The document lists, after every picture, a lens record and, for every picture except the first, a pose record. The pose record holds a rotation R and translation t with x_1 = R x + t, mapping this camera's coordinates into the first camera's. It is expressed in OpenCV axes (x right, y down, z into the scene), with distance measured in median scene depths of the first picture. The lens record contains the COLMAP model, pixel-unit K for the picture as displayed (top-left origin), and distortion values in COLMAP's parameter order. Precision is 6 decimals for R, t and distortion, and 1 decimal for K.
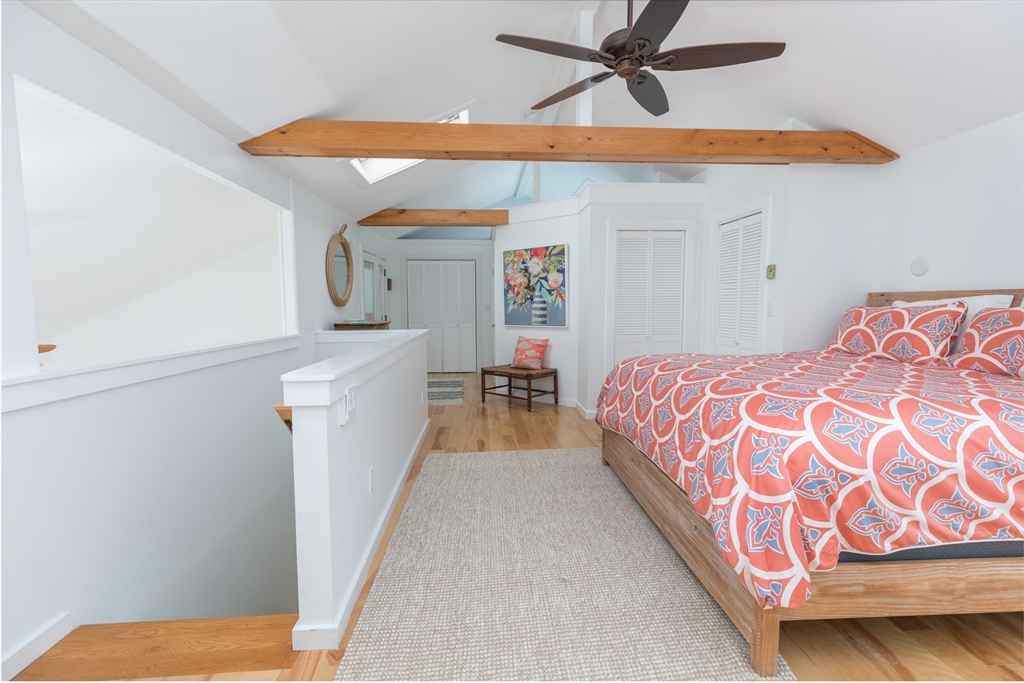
lens RADIAL K [[455.1, 0, 512.0], [0, 455.1, 341.5], [0, 0, 1]] dist [0.004727, 0.000479]
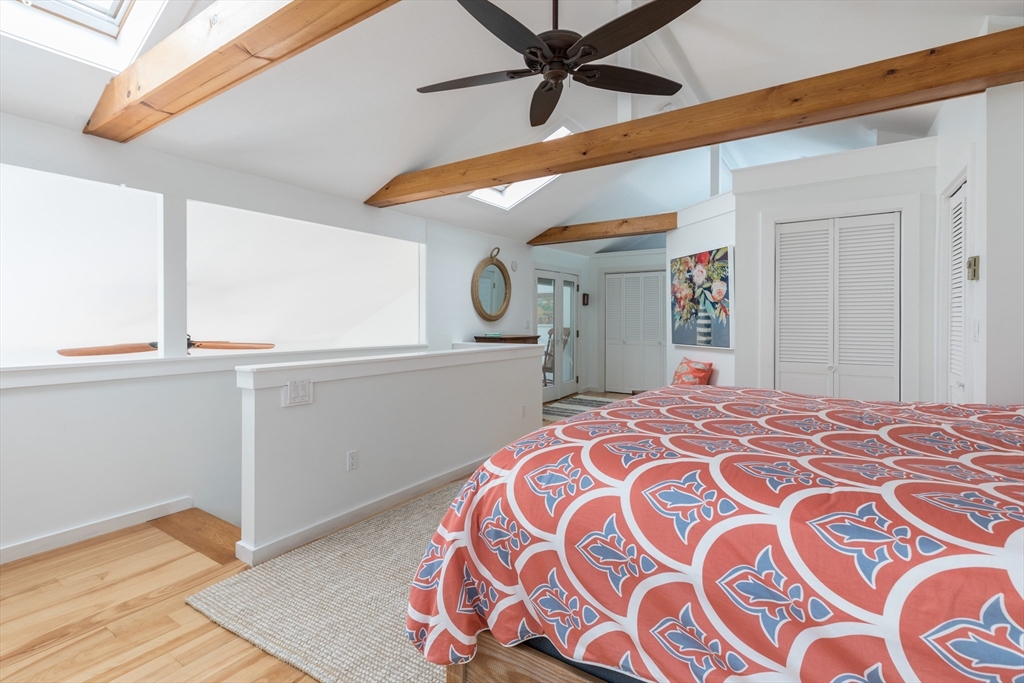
lens RADIAL K [[485.0, 0, 487.4], [0, 485.0, 322.5], [0, 0, 1]] dist [0.003661, 0.000466]
pose [[0.778309, 0.007170, -0.627841, 0.314612], [-0.054181, 0.996972, -0.055780, -0.006849], [0.625540, 0.077431, 0.776340, 0.069076]]
